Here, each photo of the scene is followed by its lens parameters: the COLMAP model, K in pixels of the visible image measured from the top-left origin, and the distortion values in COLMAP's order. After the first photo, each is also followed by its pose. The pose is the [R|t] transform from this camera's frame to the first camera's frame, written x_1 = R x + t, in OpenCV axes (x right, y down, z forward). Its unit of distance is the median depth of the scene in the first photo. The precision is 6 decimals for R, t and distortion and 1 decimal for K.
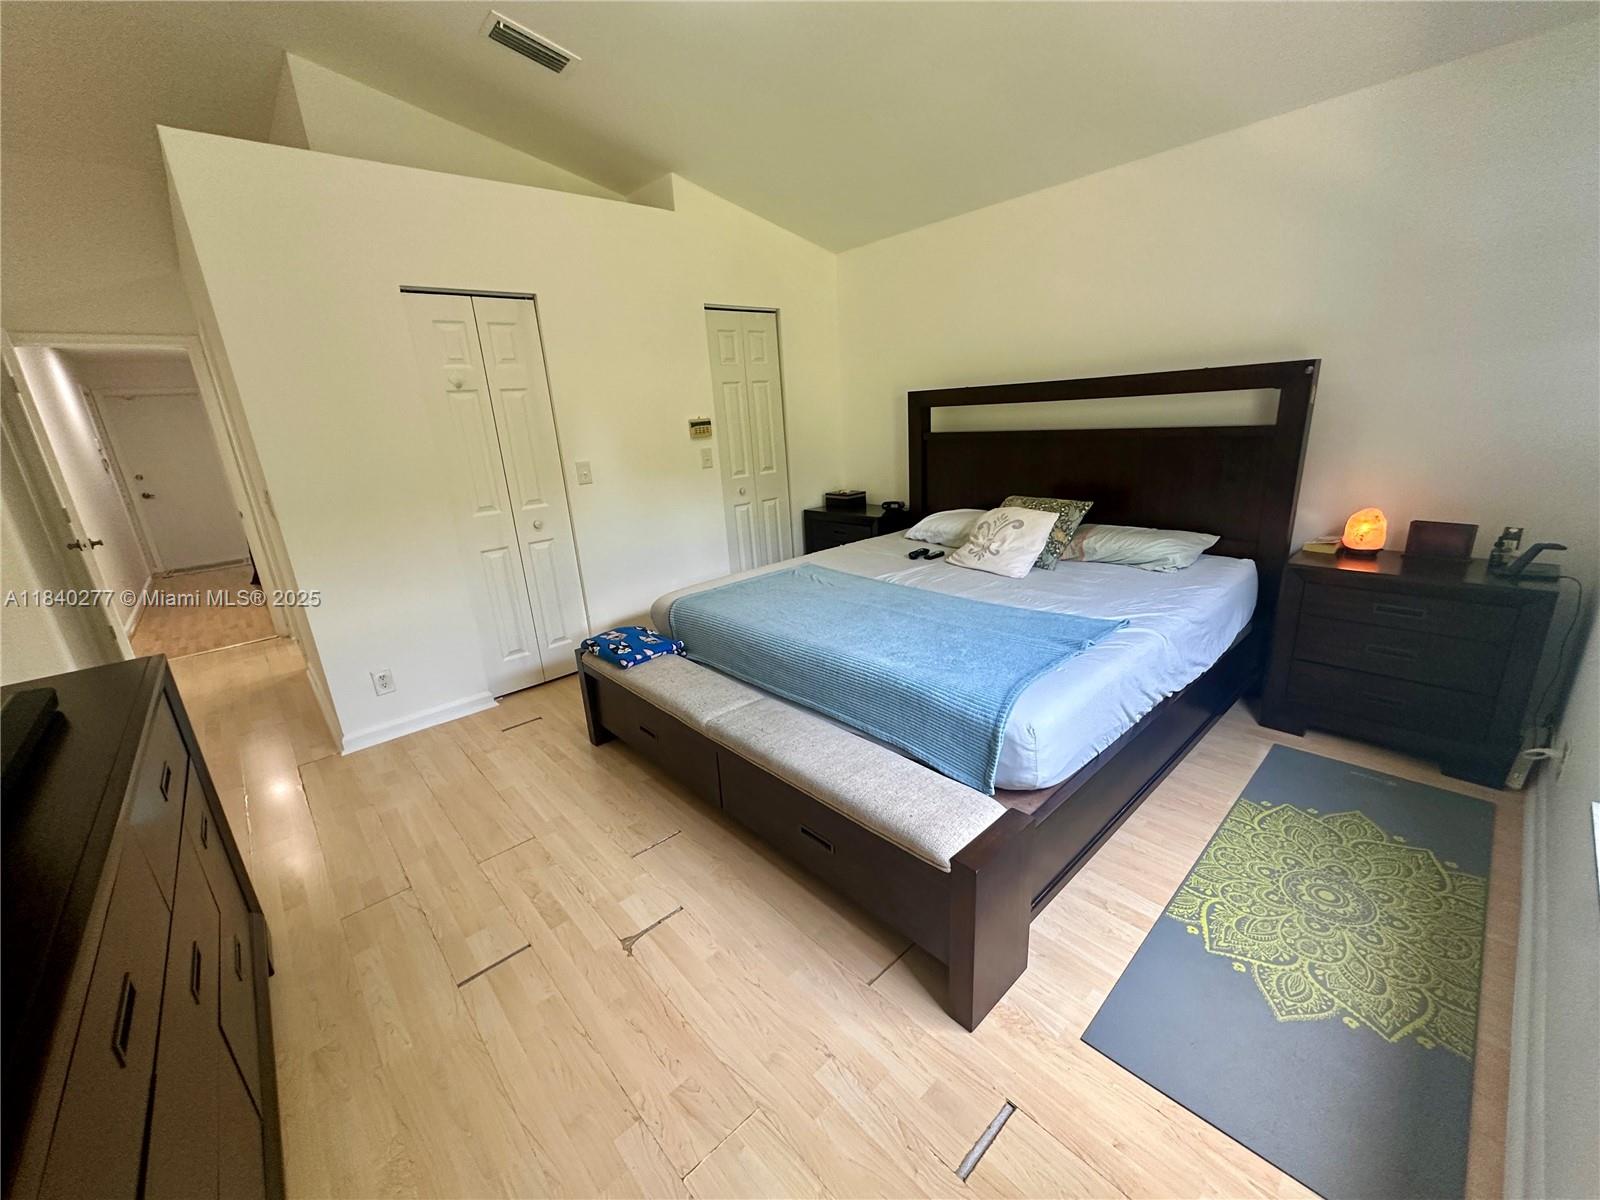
lens RADIAL K [[638.0, 0, 795.7], [0, 638.0, 597.1], [0, 0, 1]] dist [-0.004499, 0.001266]
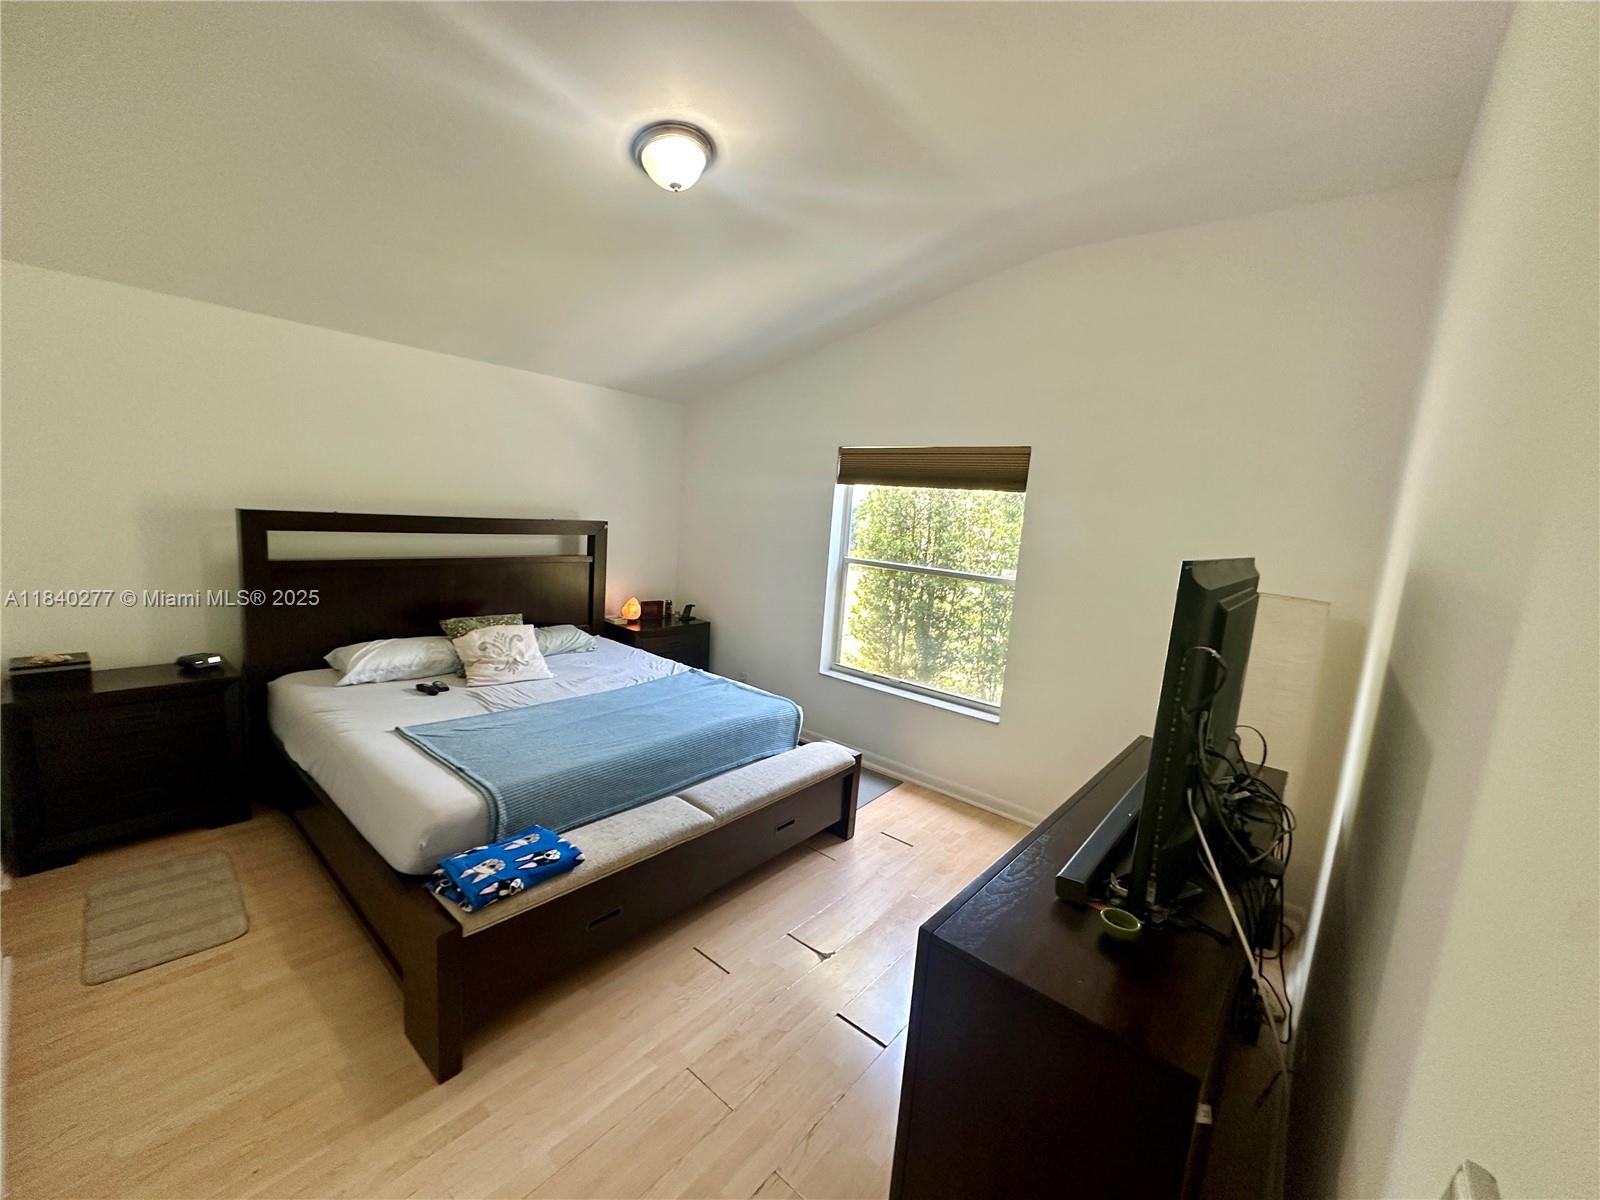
lens RADIAL K [[638.0, 0, 795.7], [0, 638.0, 604.8], [0, 0, 1]] dist [-0.004499, 0.001266]
pose [[-0.133511, -0.095653, 0.986420, -1.020307], [0.221791, 0.967202, 0.123809, -0.236909], [-0.965911, 0.235309, -0.107917, 0.699336]]
